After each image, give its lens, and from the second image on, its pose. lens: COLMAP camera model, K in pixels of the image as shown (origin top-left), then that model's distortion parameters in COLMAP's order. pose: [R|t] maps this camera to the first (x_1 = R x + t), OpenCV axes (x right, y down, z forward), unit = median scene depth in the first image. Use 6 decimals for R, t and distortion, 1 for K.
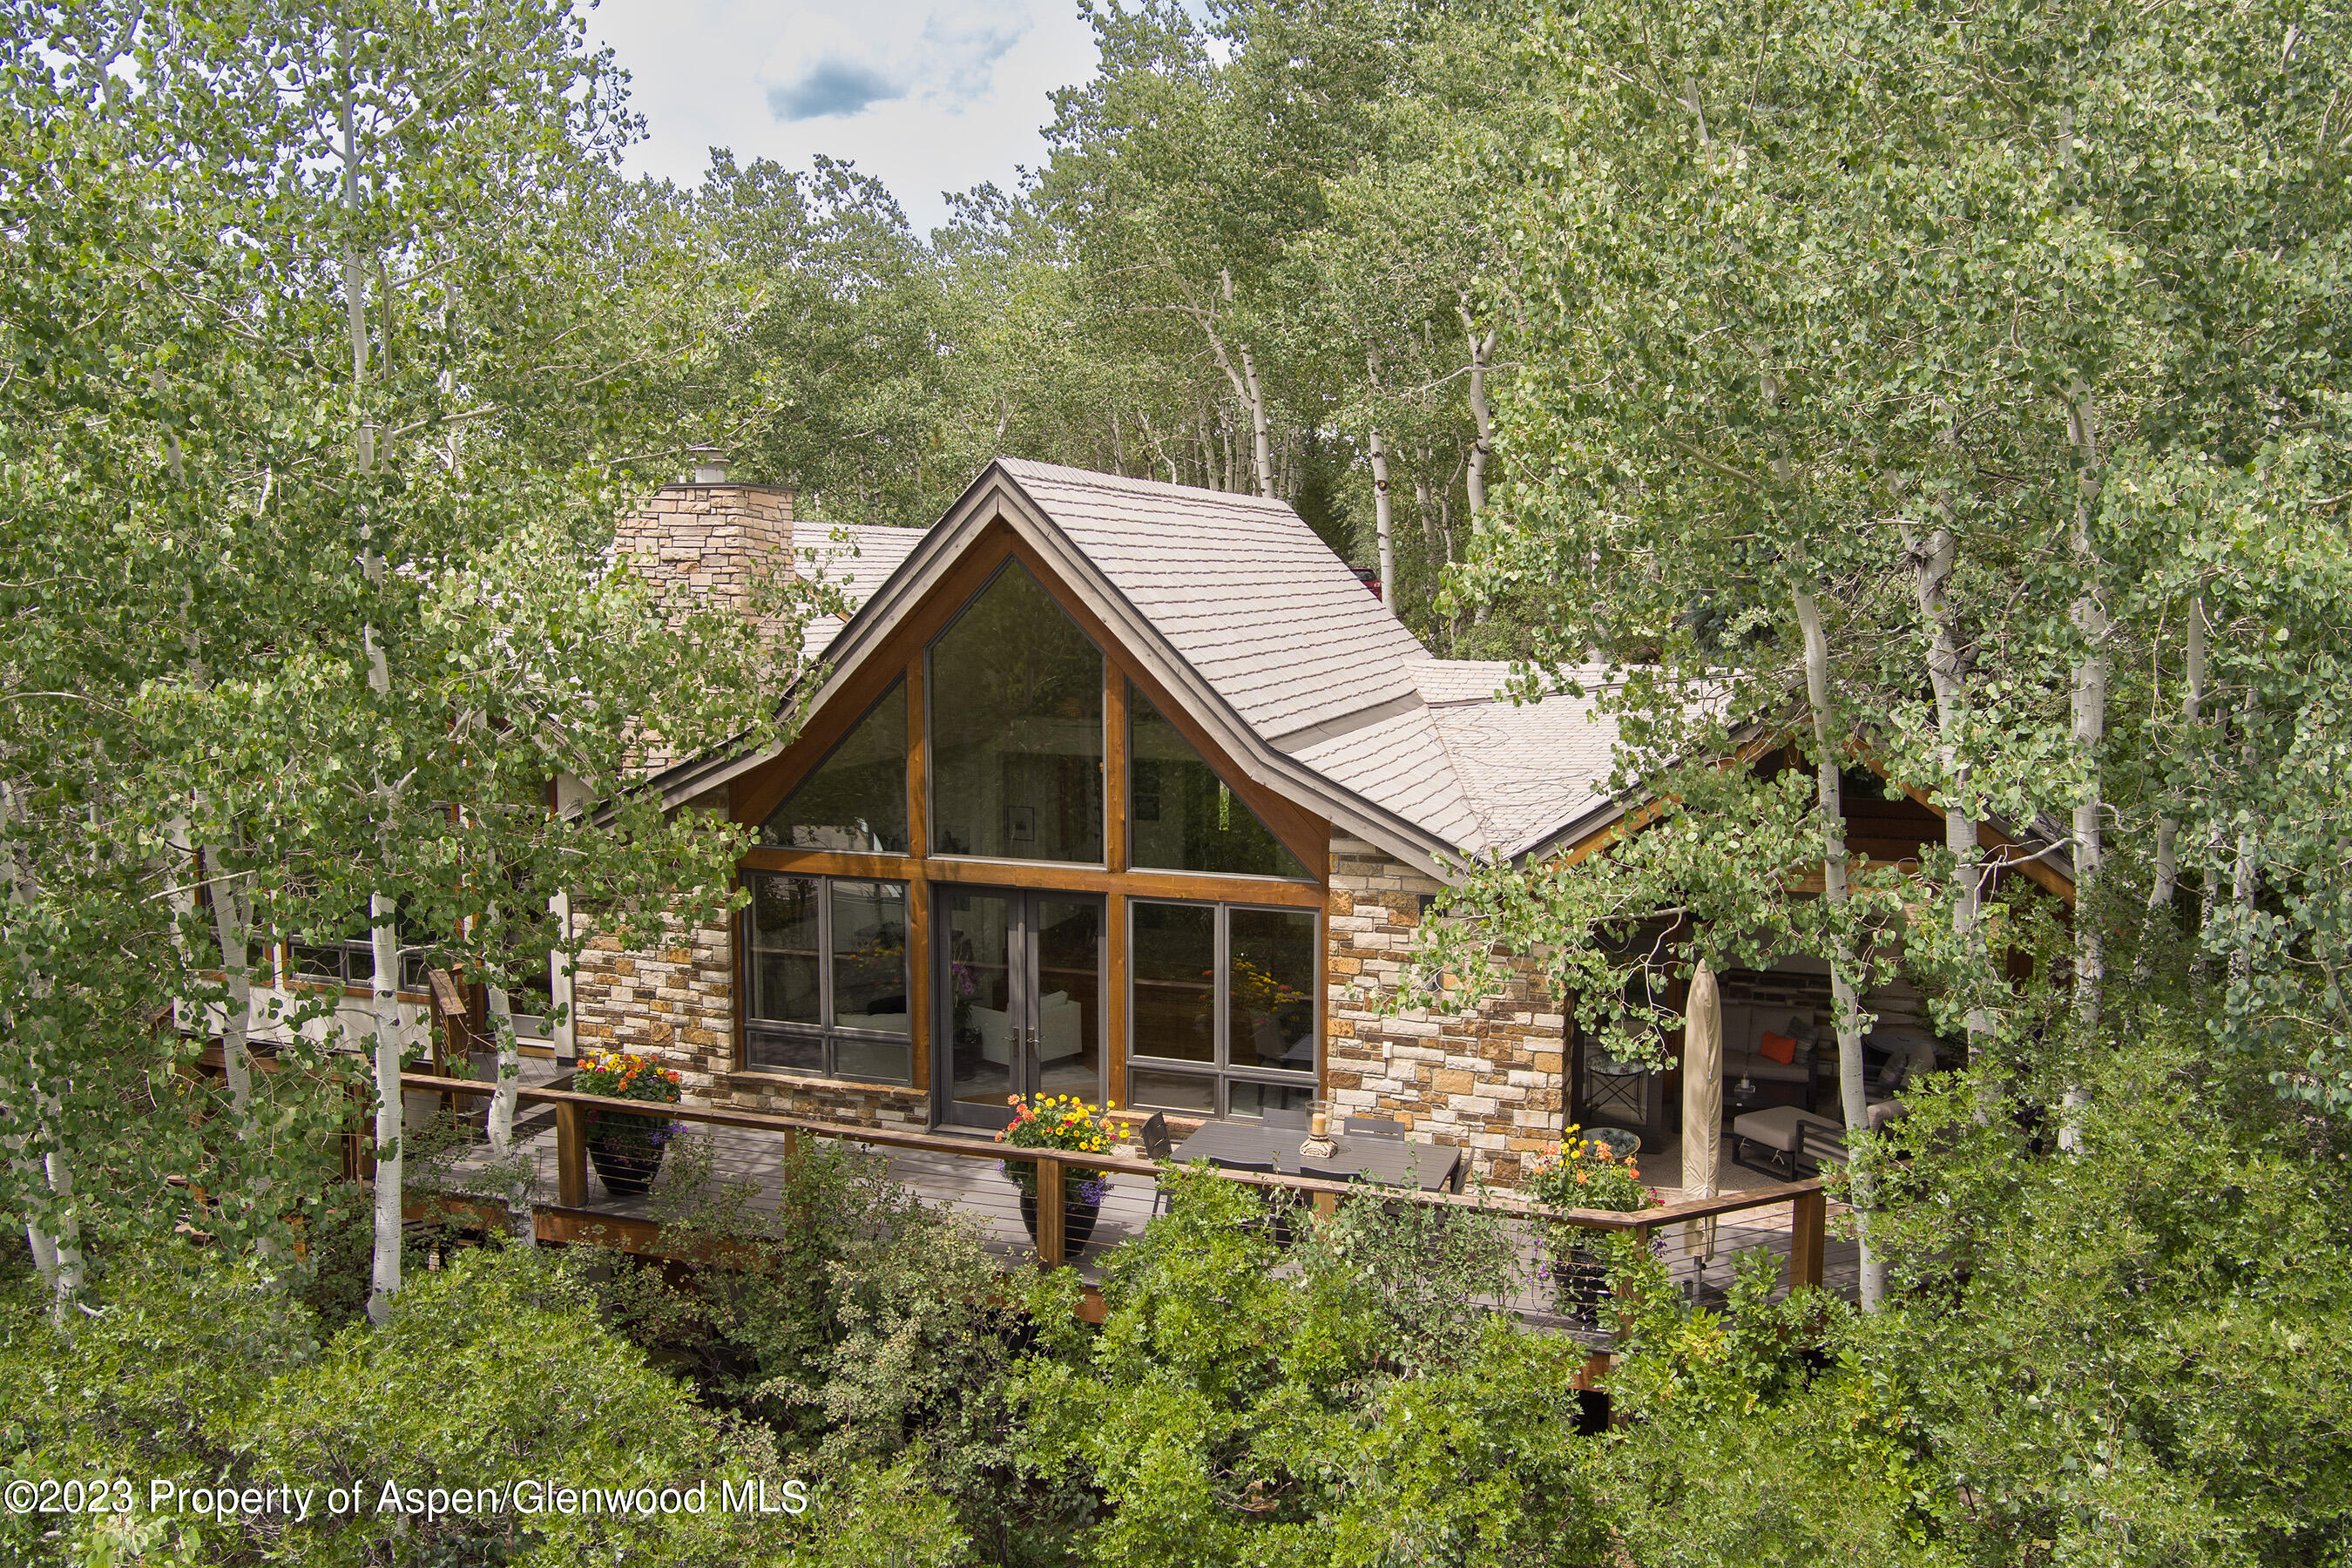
lens RADIAL K [[1882.0, 0, 1176.0], [0, 1882.0, 784.0], [0, 0, 1]] dist [-0.073365, 0.015443]
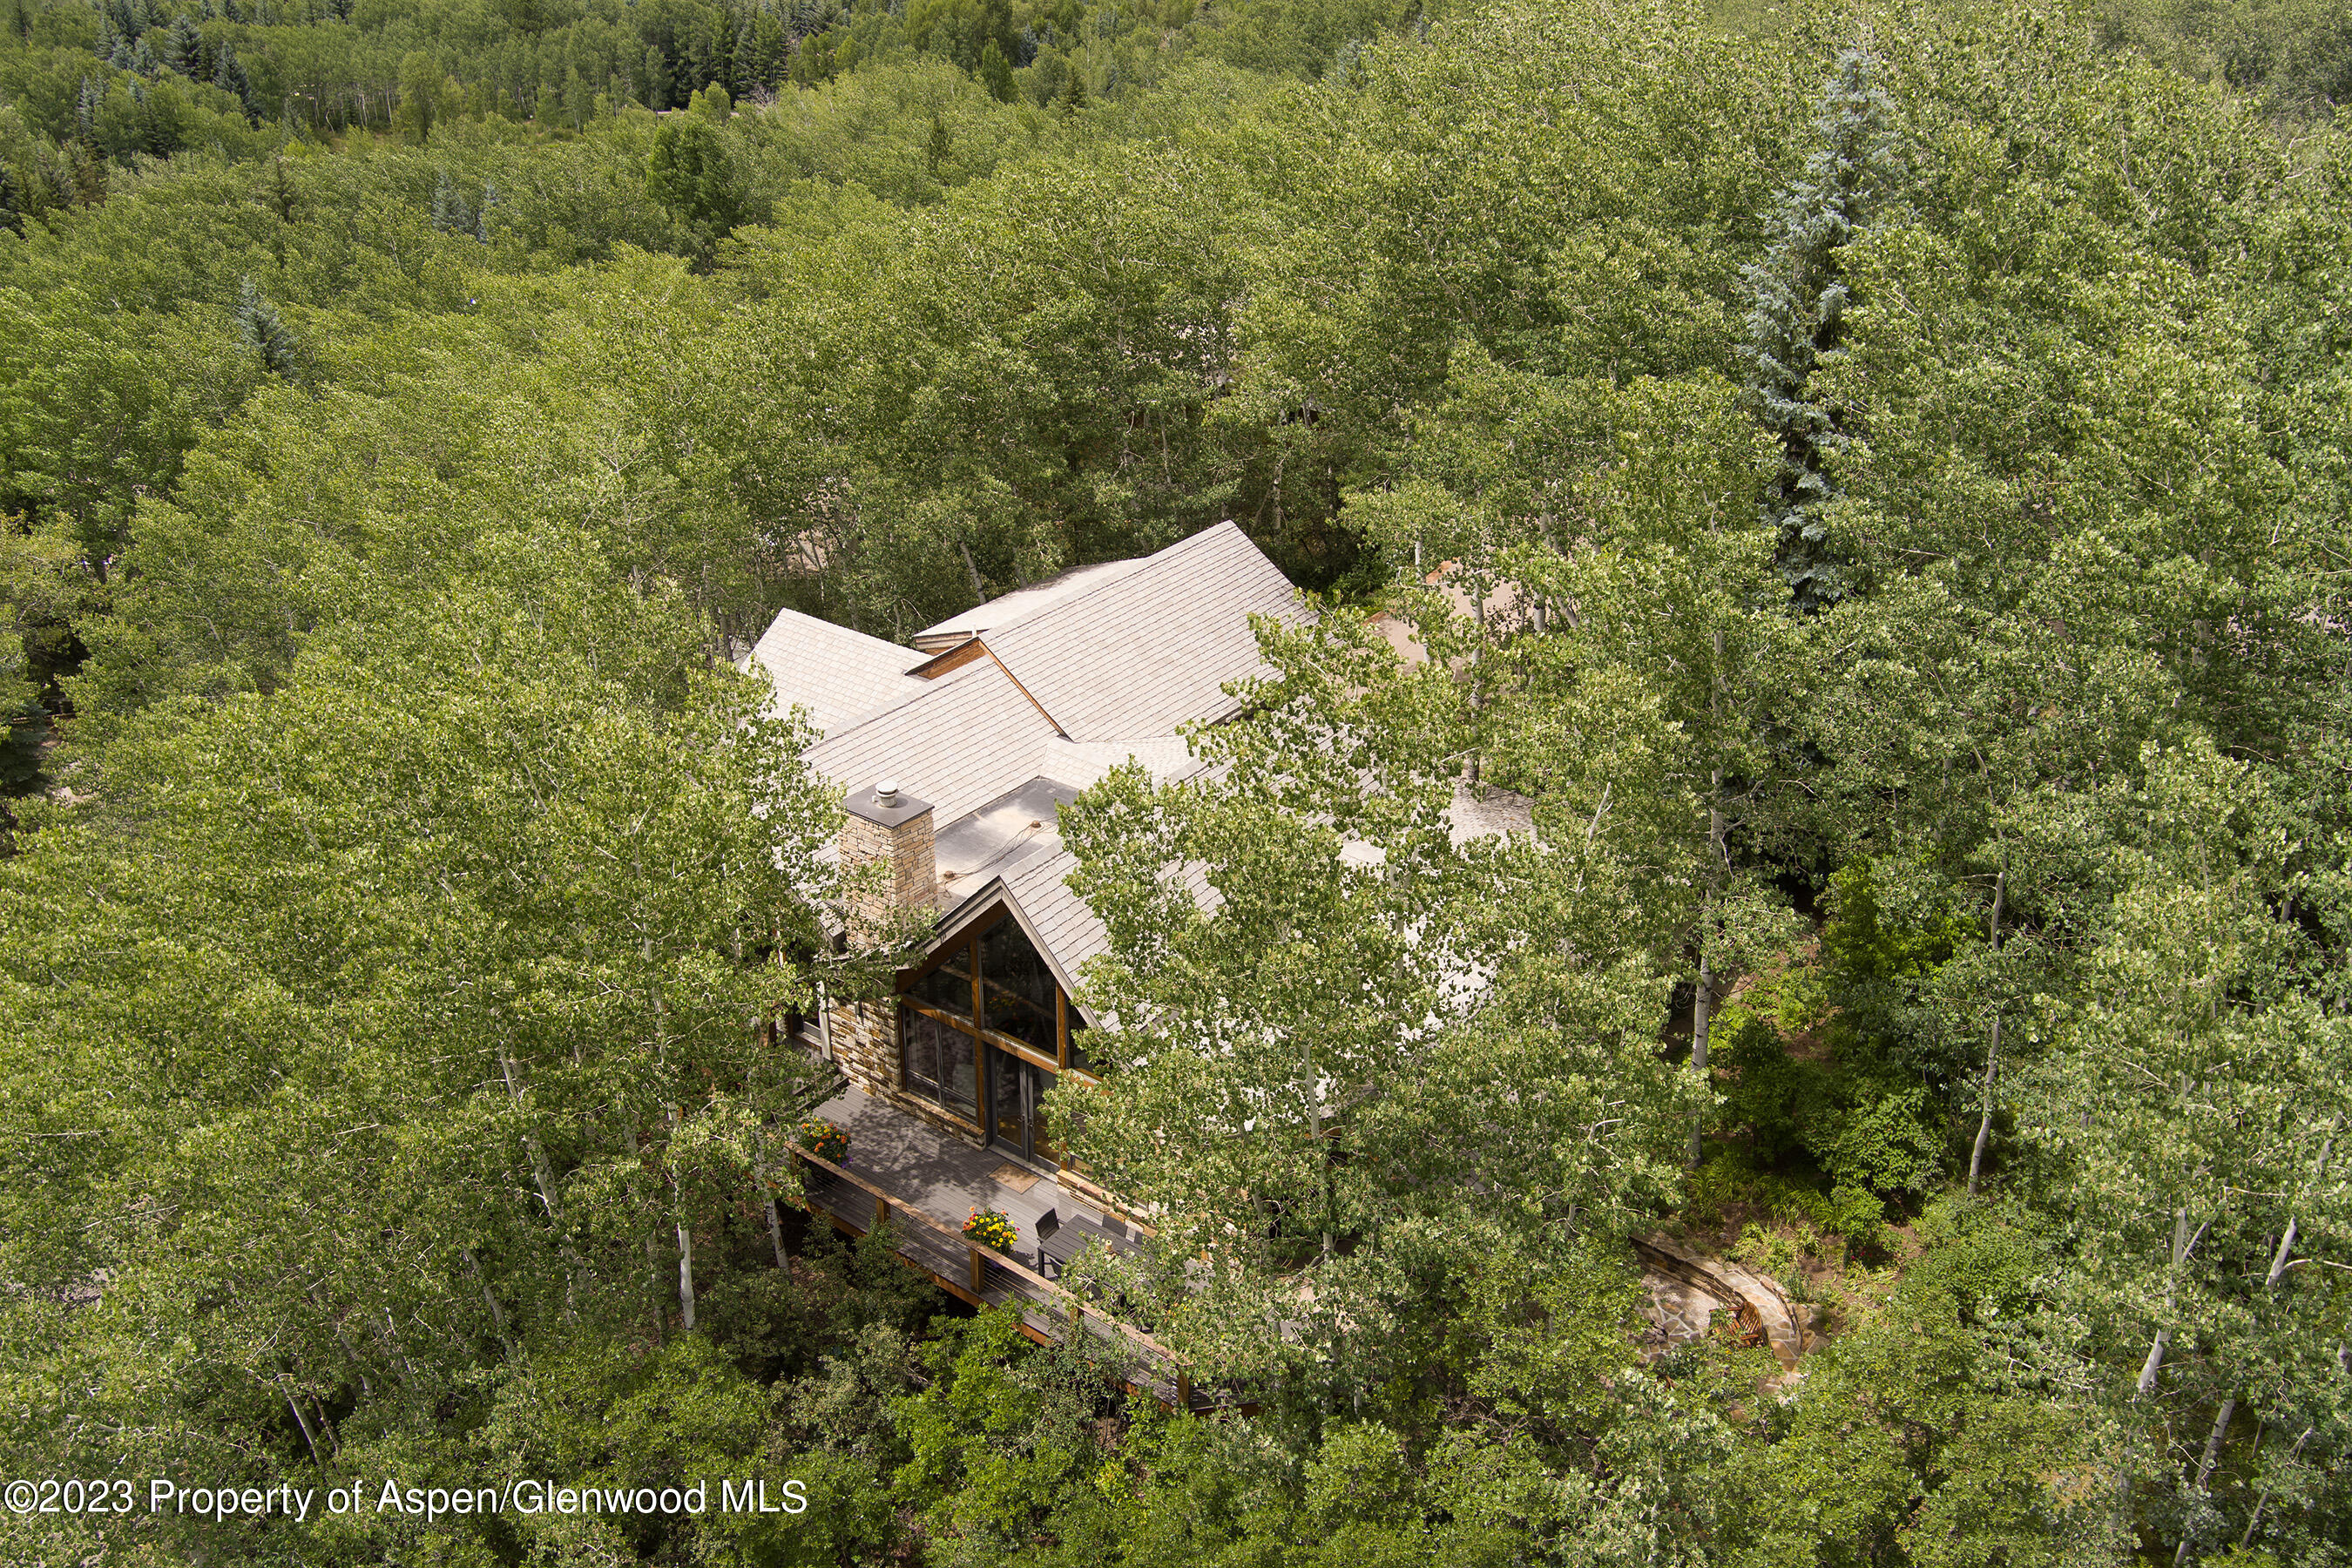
lens RADIAL K [[1882.0, 0, 1176.0], [0, 1882.0, 784.0], [0, 0, 1]] dist [-0.073365, 0.015443]
pose [[0.949055, 0.143598, -0.280489, 0.600045], [-0.035253, 0.932927, 0.358335, -0.959958], [0.313132, -0.330192, 0.890461, -0.595671]]
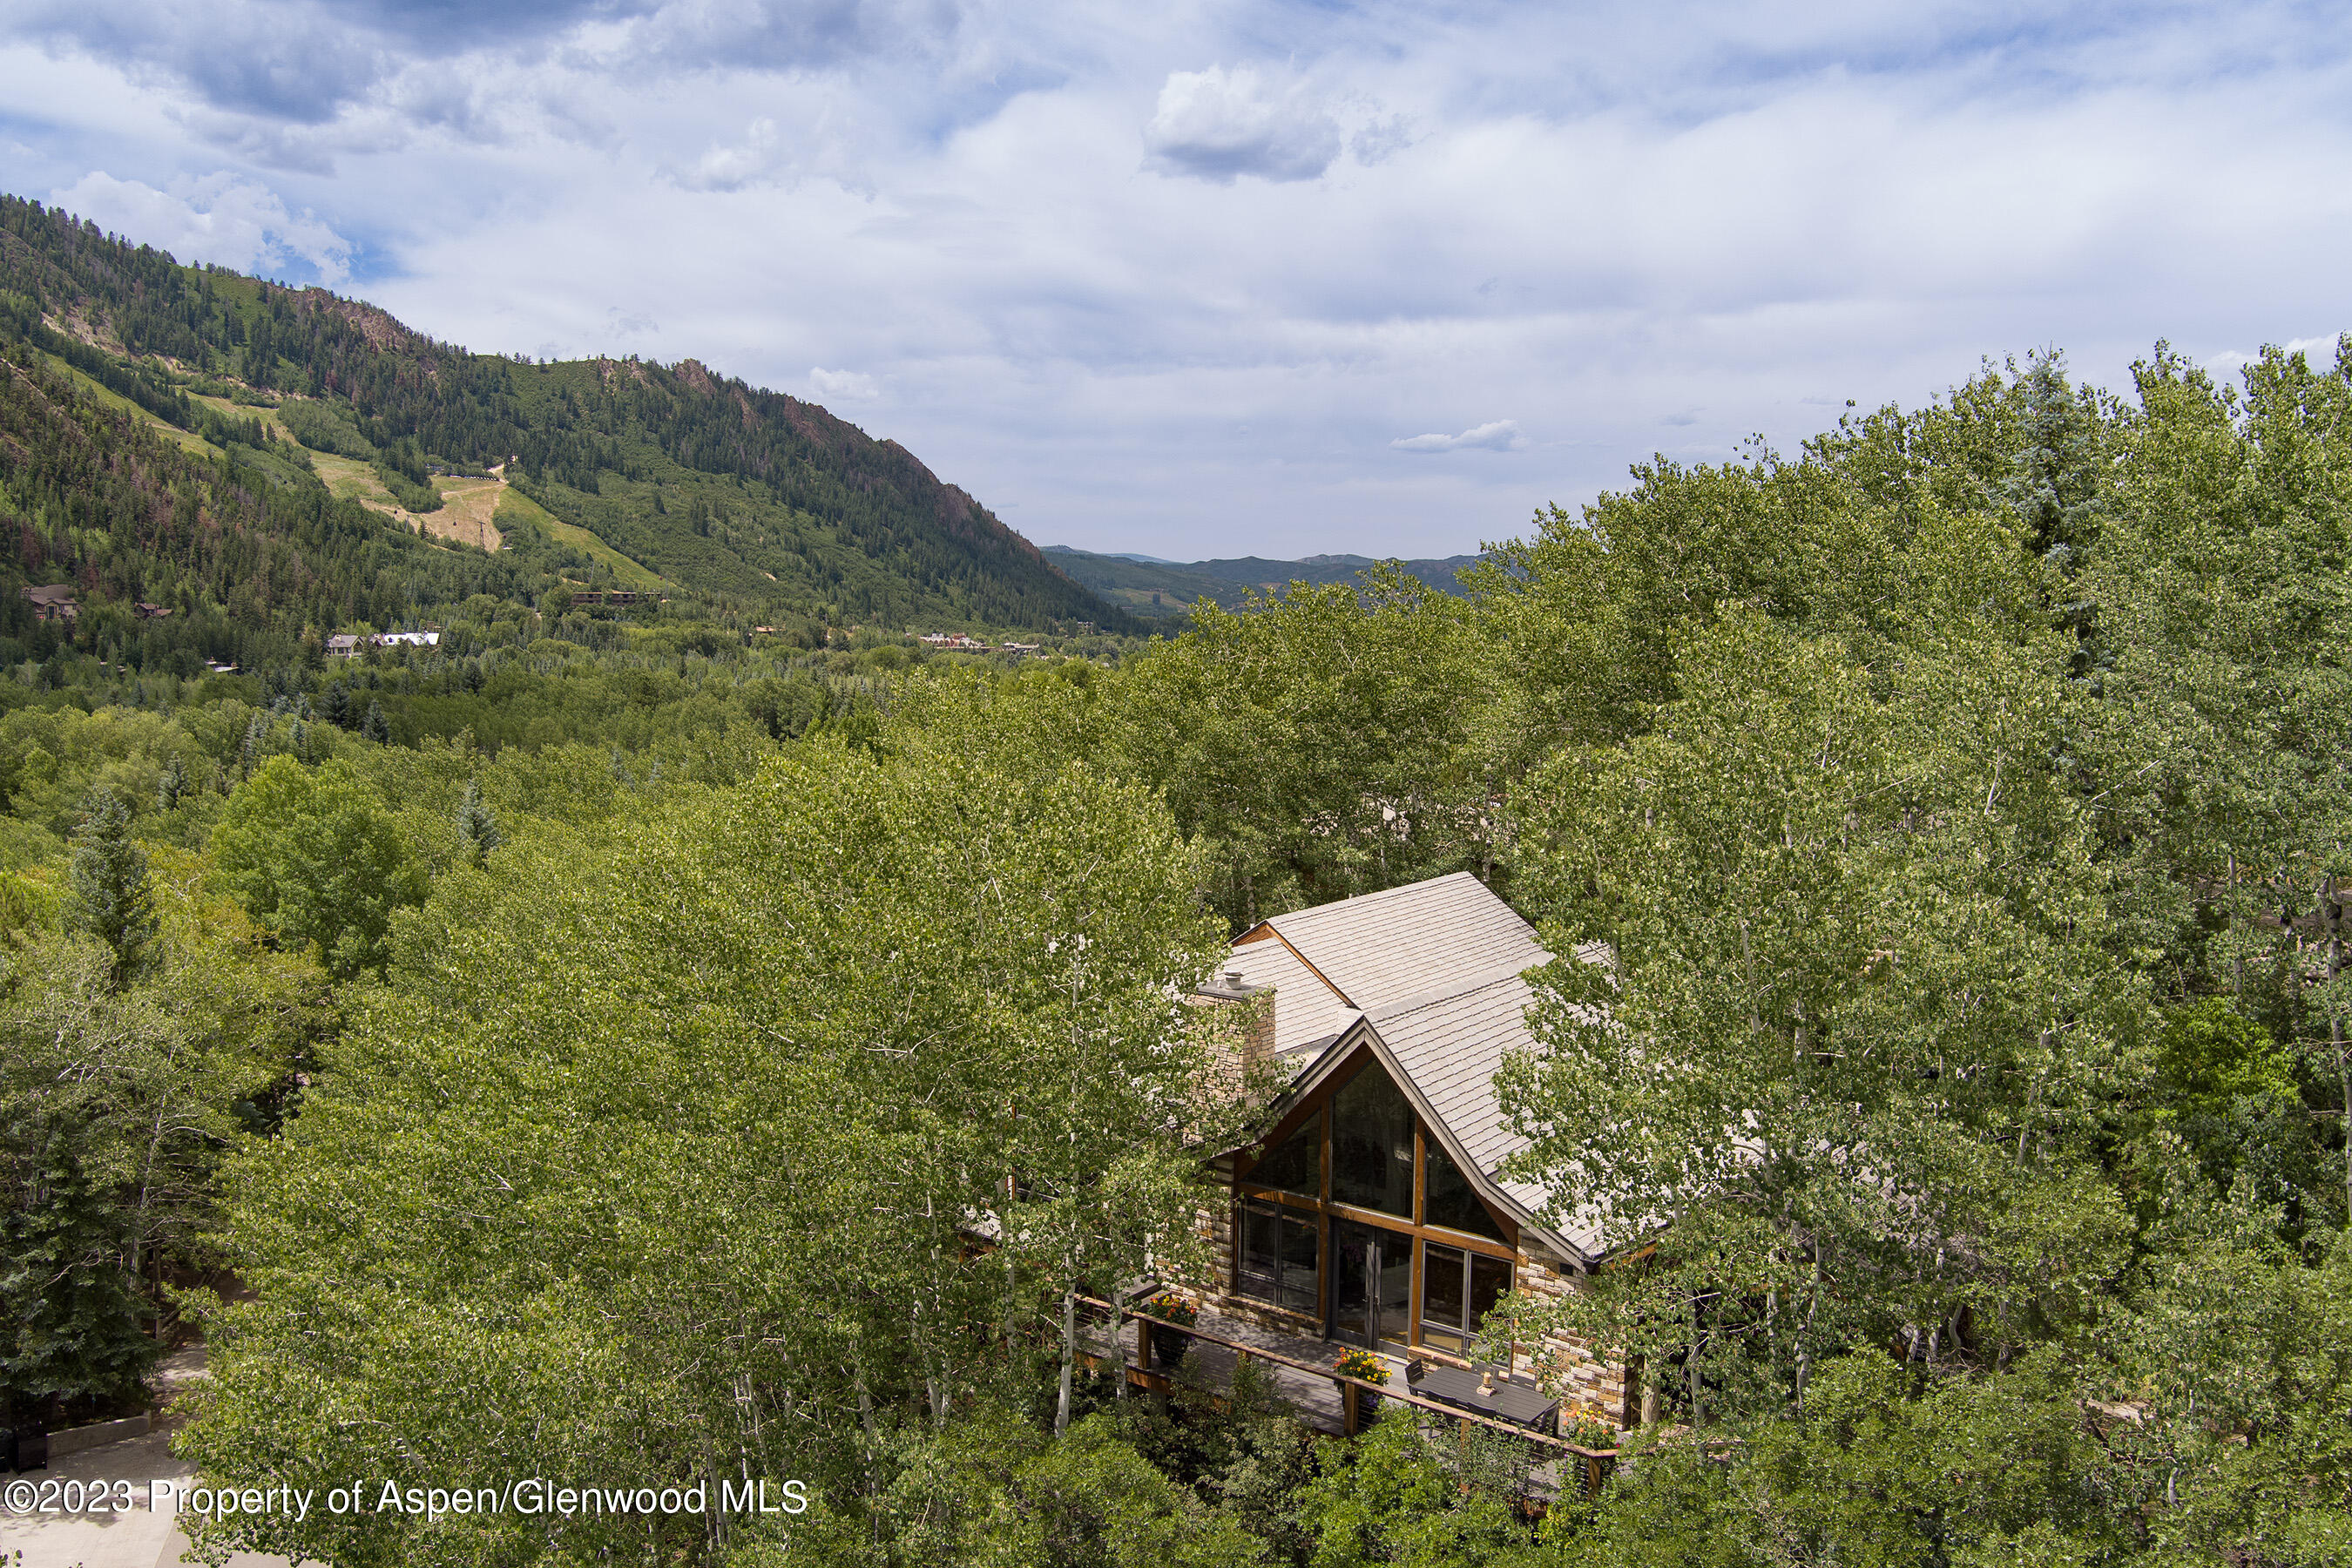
lens RADIAL K [[1882.0, 0, 1176.0], [0, 1882.0, 784.0], [0, 0, 1]] dist [-0.073365, 0.015443]
pose [[0.942881, 0.032902, -0.331502, 0.380713], [-0.035443, 0.999370, -0.001622, -0.421616], [0.331240, 0.013279, 0.943453, -0.972942]]
